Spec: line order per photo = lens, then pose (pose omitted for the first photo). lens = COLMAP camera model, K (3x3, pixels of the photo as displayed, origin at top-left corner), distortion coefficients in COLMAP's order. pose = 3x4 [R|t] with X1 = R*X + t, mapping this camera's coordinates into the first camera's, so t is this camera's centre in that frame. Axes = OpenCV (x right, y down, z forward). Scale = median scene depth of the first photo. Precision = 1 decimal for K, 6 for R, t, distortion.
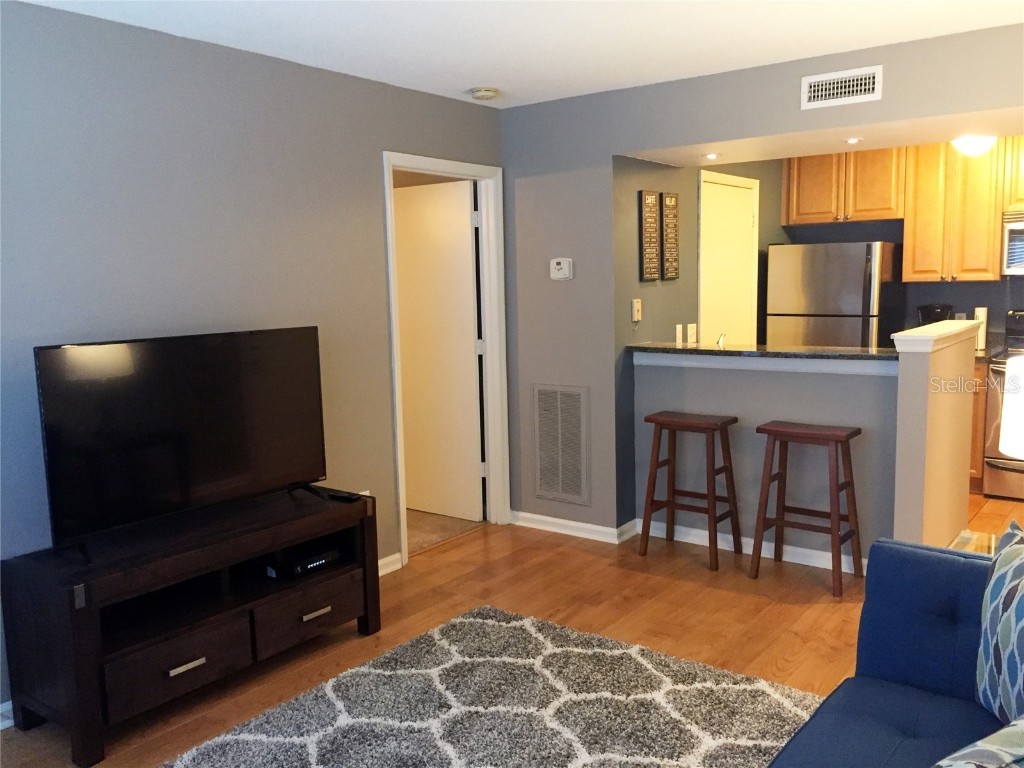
lens RADIAL K [[879.3, 0, 516.0], [0, 879.3, 383.1], [0, 0, 1]] dist [0.078188, -0.093559]
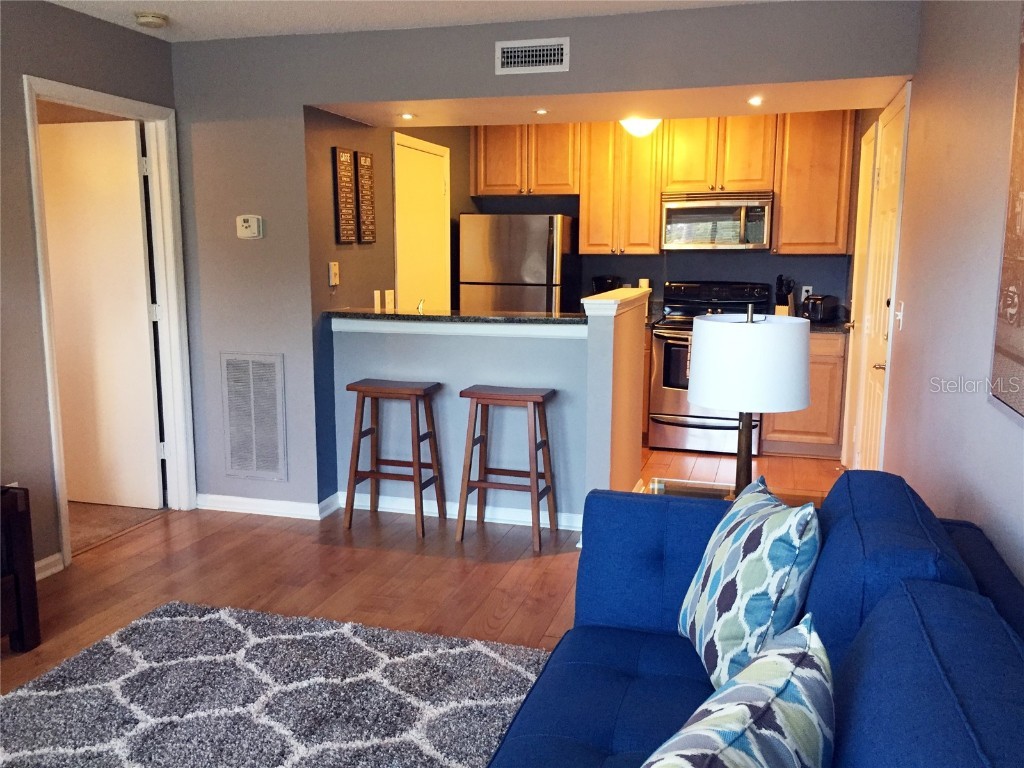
lens RADIAL K [[879.3, 0, 515.9], [0, 879.3, 380.2], [0, 0, 1]] dist [0.078188, -0.093559]
pose [[0.937356, -0.026920, 0.347332, -0.013777], [0.018067, 0.999425, 0.028703, 0.008879], [-0.347904, -0.020630, 0.937303, 0.039626]]
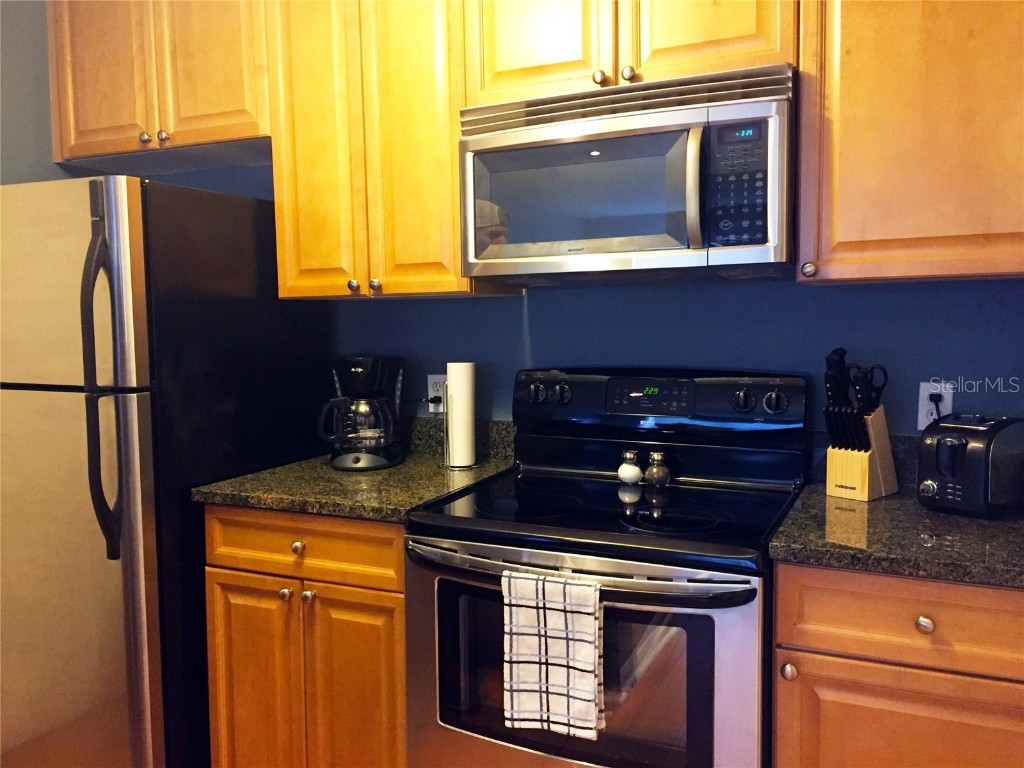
lens RADIAL K [[879.3, 0, 505.5], [0, 879.3, 378.5], [0, 0, 1]] dist [0.078188, -0.093559]
pose [[0.981189, -0.012771, 0.192628, 0.632471], [0.021260, 0.998889, -0.042067, -0.081560], [-0.191877, 0.045371, 0.980370, 0.825749]]
